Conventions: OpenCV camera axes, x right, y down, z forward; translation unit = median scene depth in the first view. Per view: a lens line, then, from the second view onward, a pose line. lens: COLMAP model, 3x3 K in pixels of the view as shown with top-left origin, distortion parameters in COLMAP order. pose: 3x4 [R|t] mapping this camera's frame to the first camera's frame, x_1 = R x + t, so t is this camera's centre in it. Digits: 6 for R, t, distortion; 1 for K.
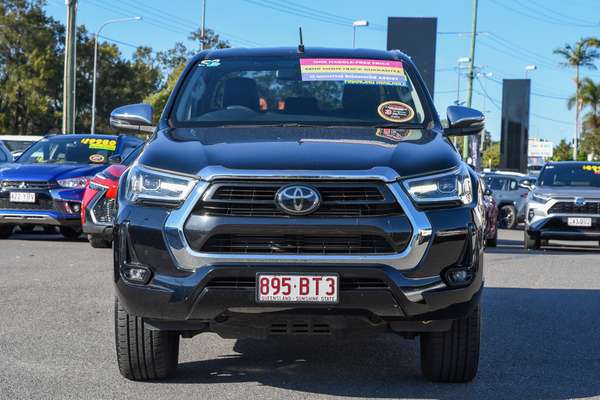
lens RADIAL K [[1246.5, 0, 299.7], [0, 1246.5, 200.1], [0, 0, 1]] dist [0.021216, 0.000000]
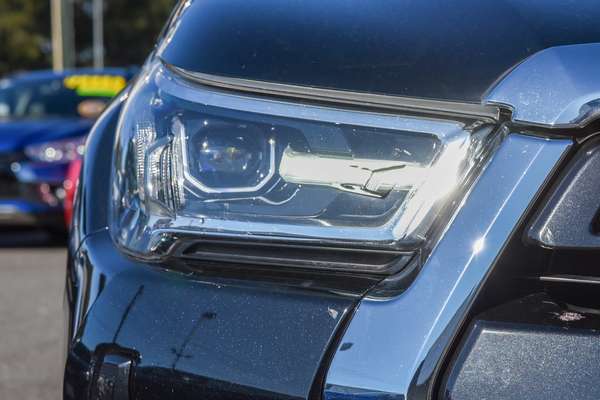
lens RADIAL K [[1246.5, 0, 300.4], [0, 1246.5, 199.8], [0, 0, 1]] dist [0.021216, 0.000000]
pose [[0.998491, -0.051110, -0.020104, -0.103999], [0.051840, 0.997945, 0.037662, -0.013743], [0.018138, -0.038647, 0.999088, 0.796474]]
